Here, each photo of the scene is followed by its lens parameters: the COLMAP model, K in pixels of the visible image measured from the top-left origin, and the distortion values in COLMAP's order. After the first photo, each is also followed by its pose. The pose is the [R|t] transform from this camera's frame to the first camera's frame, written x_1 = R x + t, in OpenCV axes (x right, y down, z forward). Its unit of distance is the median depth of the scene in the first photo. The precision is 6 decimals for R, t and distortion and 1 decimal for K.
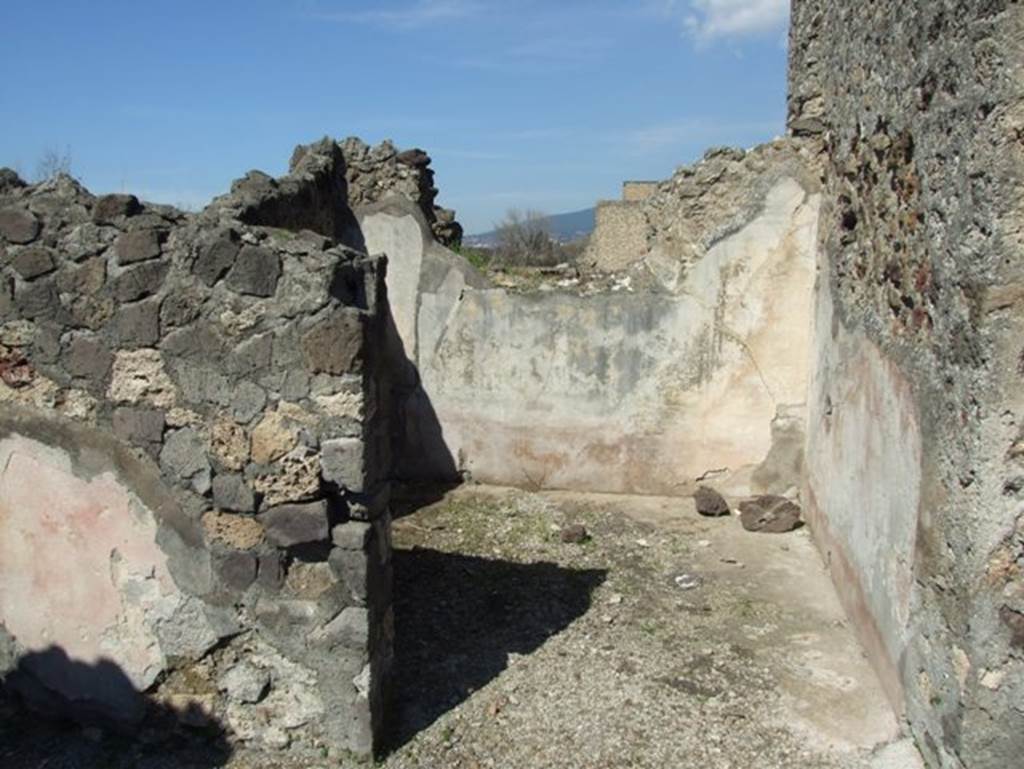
lens RADIAL K [[806.7, 0, 507.6], [0, 806.7, 390.0], [0, 0, 1]] dist [-0.050958, 0.044514]
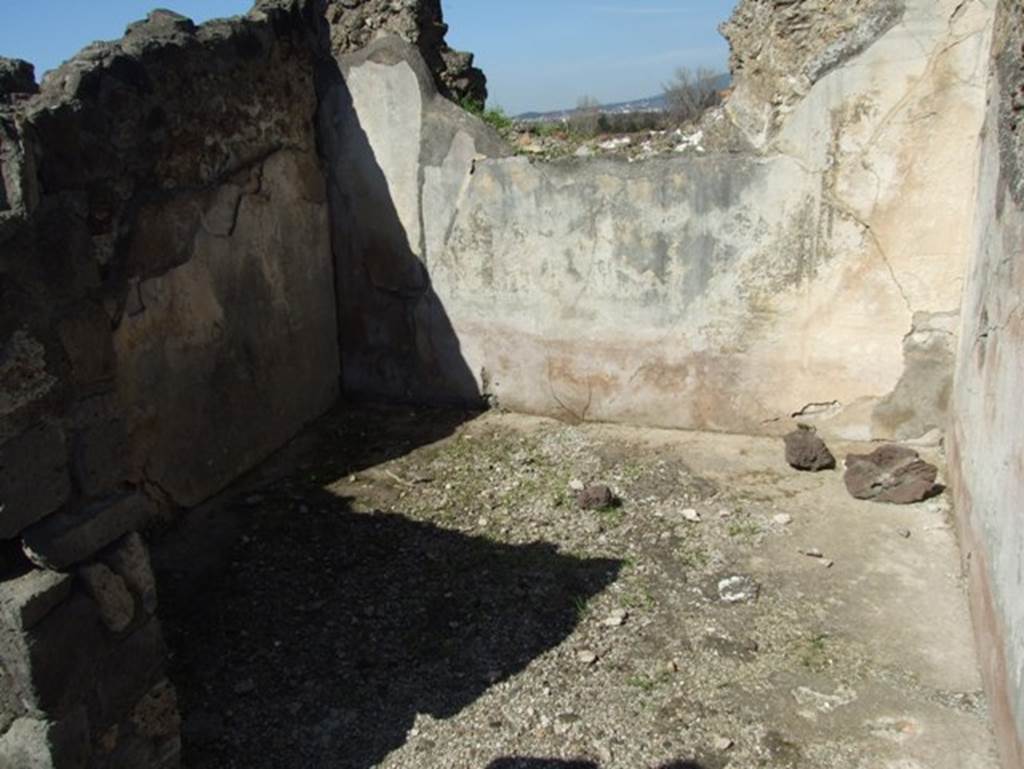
lens RADIAL K [[806.7, 0, 514.3], [0, 806.7, 373.8], [0, 0, 1]] dist [-0.050958, 0.044514]
pose [[0.980042, 0.008873, -0.198593, 0.138870], [0.018287, 0.990744, 0.134509, -0.028249], [0.197948, -0.135456, 0.970808, 0.266428]]
